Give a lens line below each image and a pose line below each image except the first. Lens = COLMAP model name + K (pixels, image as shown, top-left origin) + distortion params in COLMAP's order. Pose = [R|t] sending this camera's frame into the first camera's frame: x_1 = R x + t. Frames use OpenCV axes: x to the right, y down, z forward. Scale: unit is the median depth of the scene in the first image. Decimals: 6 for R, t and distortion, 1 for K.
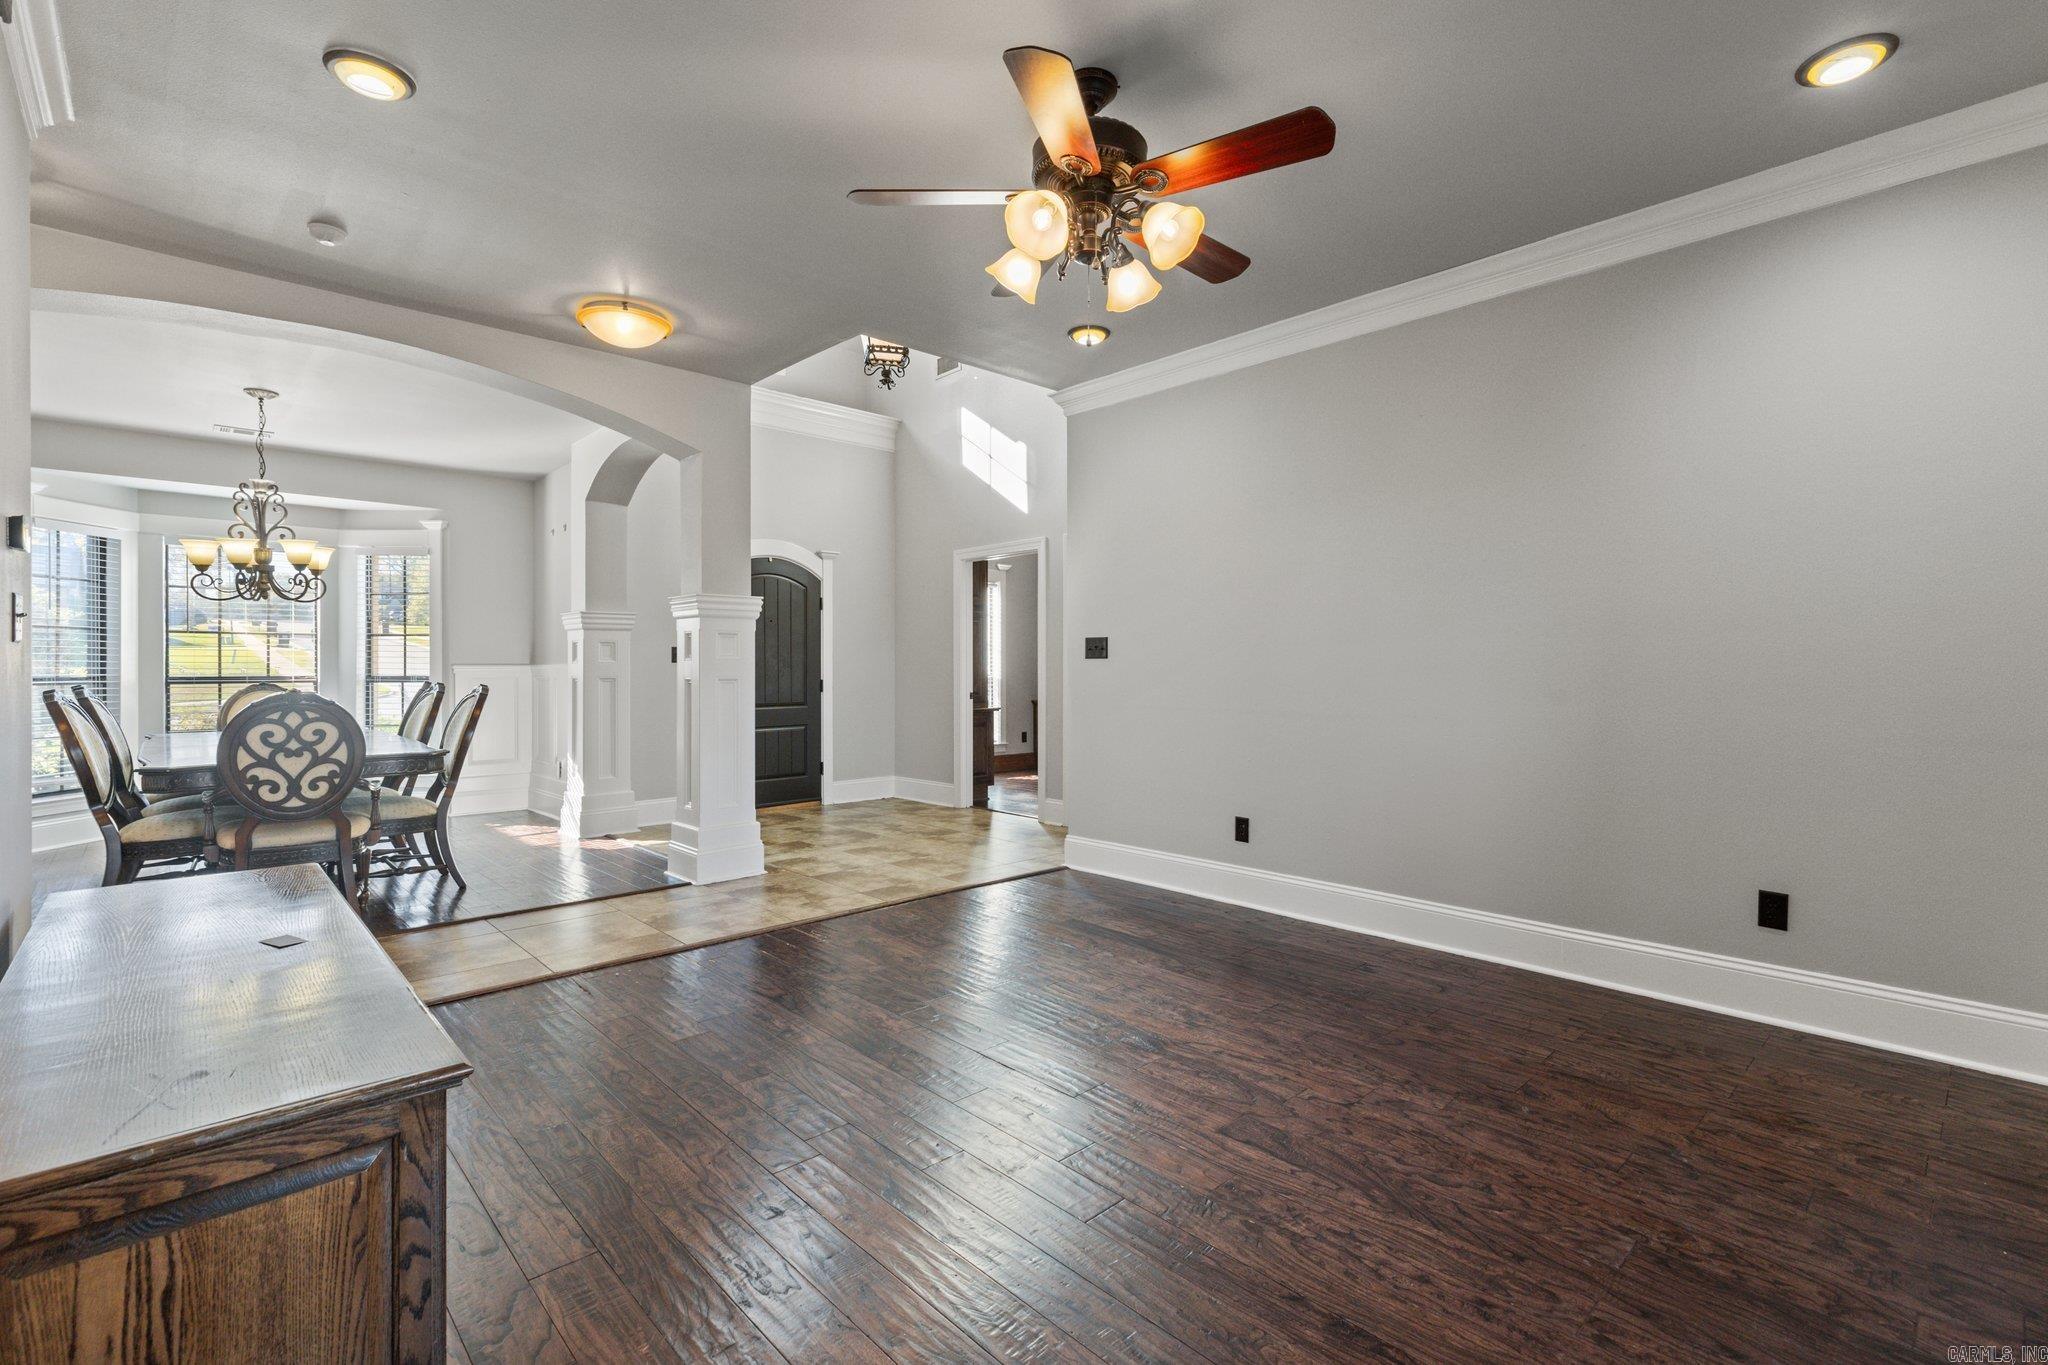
lens RADIAL K [[922.5, 0, 1016.9], [0, 922.5, 688.3], [0, 0, 1]] dist [0.003675, -0.000296]
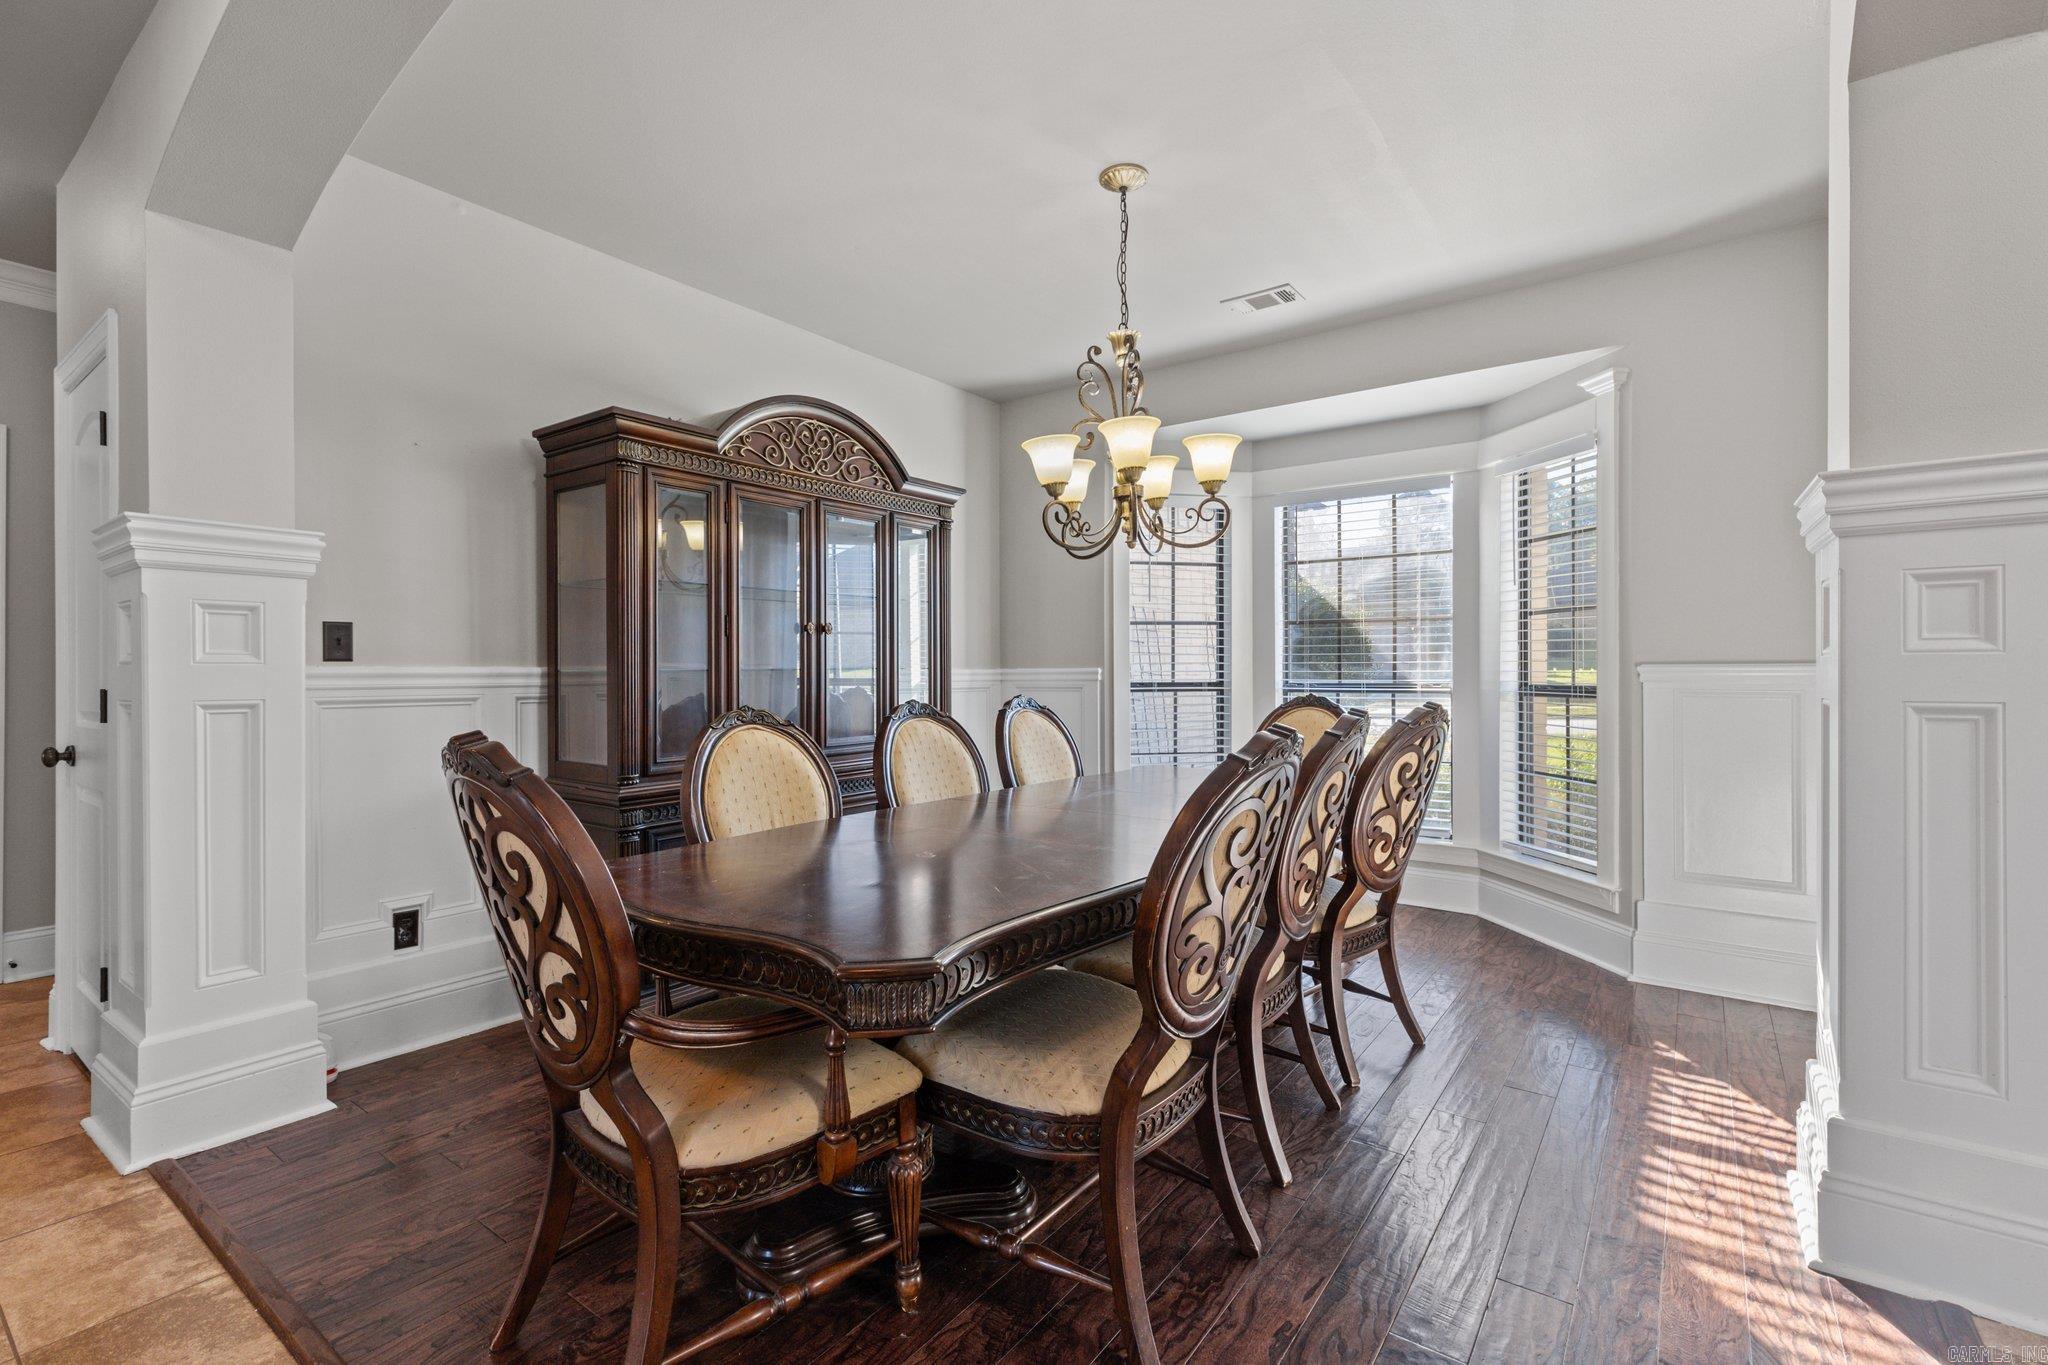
lens RADIAL K [[922.5, 0, 1016.9], [0, 922.5, 688.3], [0, 0, 1]] dist [0.003675, -0.000296]
pose [[0.170434, 0.013107, -0.985282, -0.201978], [-0.022976, 0.999693, 0.009324, -0.009805], [0.985101, 0.021049, 0.170683, 0.635990]]
